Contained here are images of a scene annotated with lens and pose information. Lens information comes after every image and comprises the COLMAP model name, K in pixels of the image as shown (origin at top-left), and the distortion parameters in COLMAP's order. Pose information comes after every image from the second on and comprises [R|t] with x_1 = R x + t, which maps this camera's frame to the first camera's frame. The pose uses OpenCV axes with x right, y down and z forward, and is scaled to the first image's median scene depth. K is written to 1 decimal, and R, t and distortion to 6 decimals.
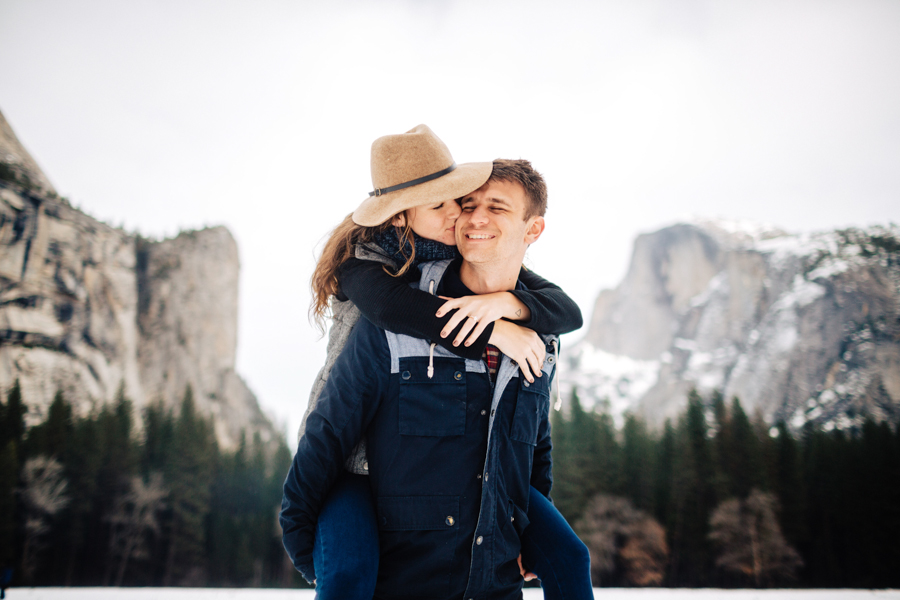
lens RADIAL K [[867.6, 0, 445.8], [0, 867.6, 287.8], [0, 0, 1]] dist [-0.097590, 0.129392]
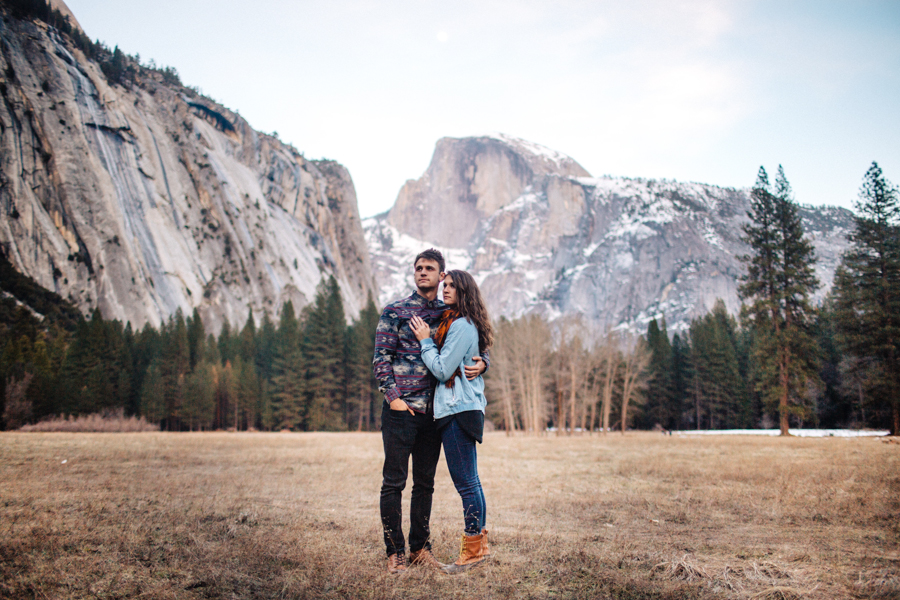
lens RADIAL K [[867.6, 0, 445.8], [0, 867.6, 287.8], [0, 0, 1]] dist [-0.097590, 0.129392]
pose [[0.908176, 0.056034, 0.414820, -0.536656], [-0.130283, 0.979615, 0.152905, -0.089724], [-0.397796, -0.192909, 0.896964, -0.227941]]
